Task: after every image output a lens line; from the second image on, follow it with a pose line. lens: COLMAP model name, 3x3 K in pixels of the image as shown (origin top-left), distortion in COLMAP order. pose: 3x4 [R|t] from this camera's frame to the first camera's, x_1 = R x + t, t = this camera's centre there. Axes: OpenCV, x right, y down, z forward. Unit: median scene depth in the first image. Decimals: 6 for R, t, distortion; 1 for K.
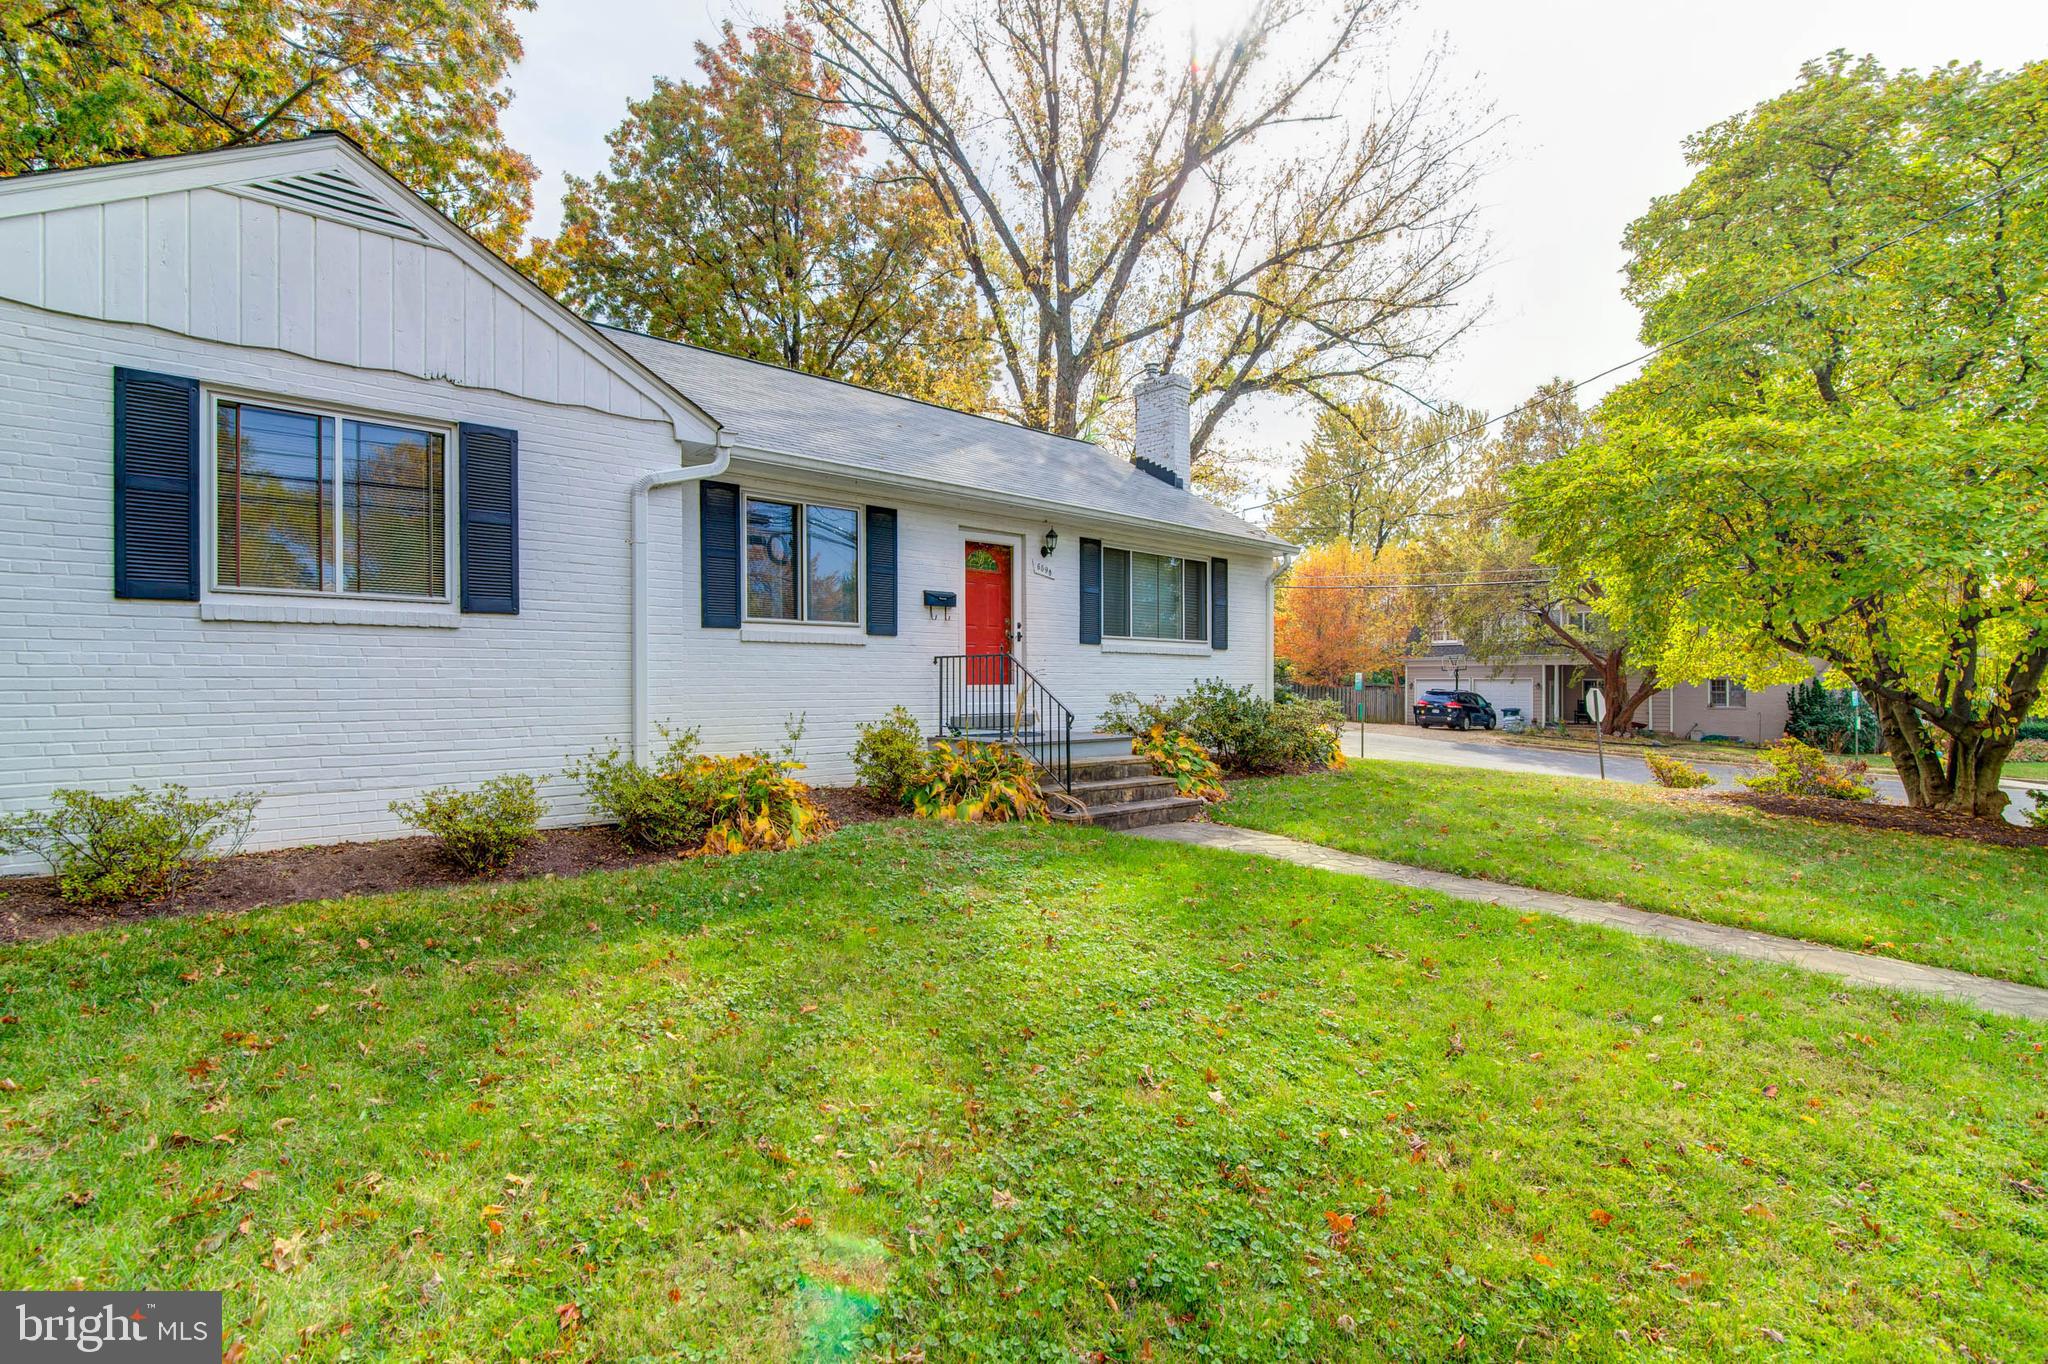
lens RADIAL K [[936.5, 0, 1024.0], [0, 936.5, 682.0], [0, 0, 1]] dist [-0.000324, -0.000479]
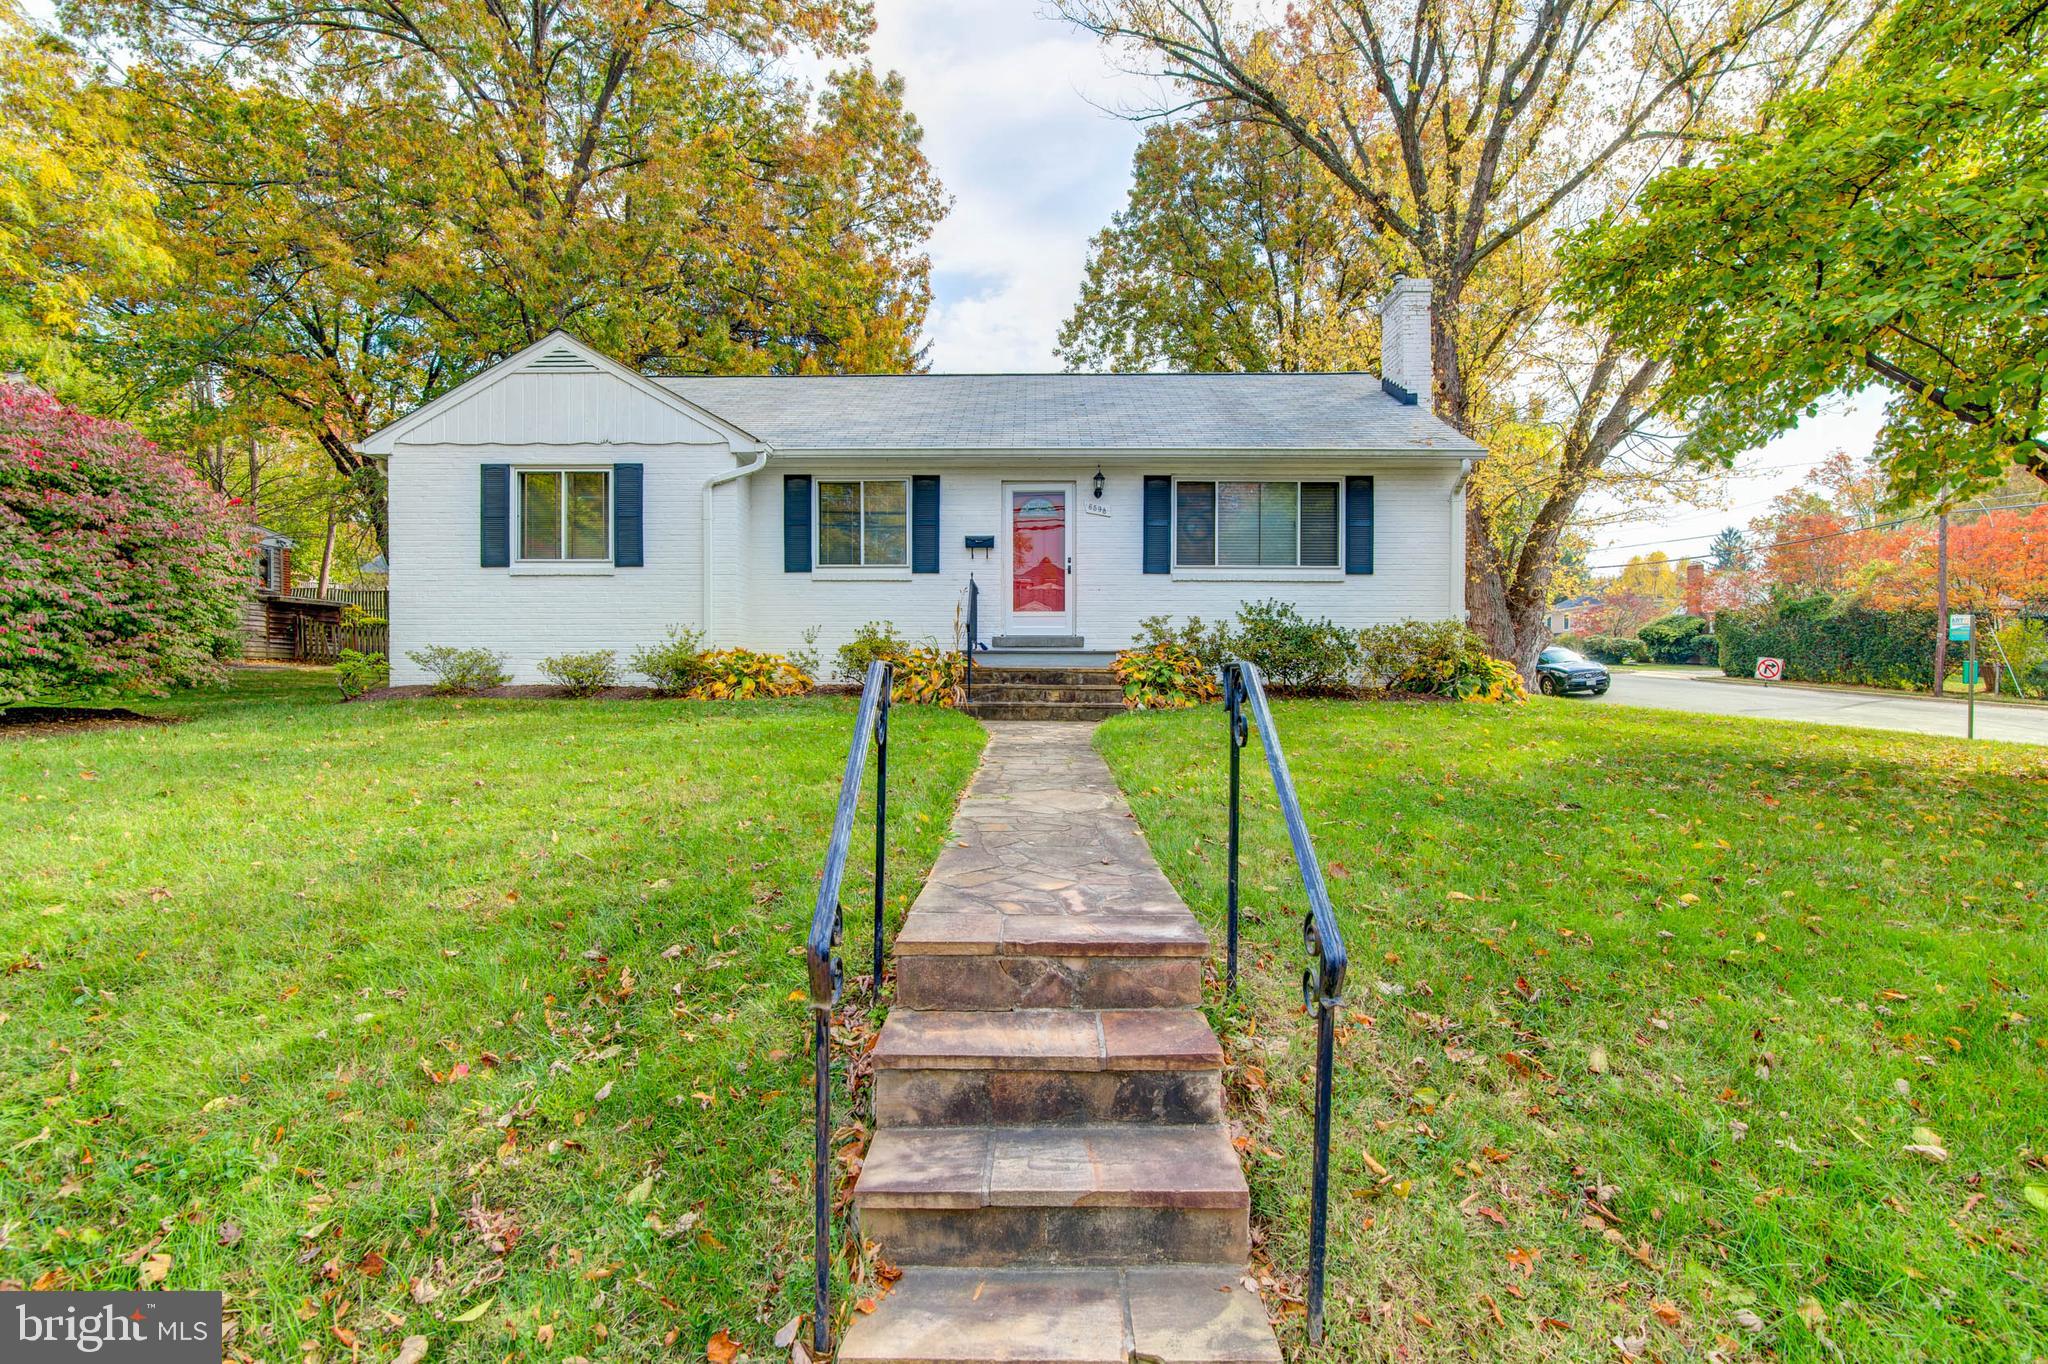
lens RADIAL K [[936.5, 0, 1024.0], [0, 936.5, 682.0], [0, 0, 1]] dist [-0.000324, -0.000479]
pose [[0.732642, 0.005464, -0.680592, 0.835991], [-0.001763, 0.999980, 0.006130, 0.093969], [0.680612, -0.003291, 0.732637, 0.129686]]
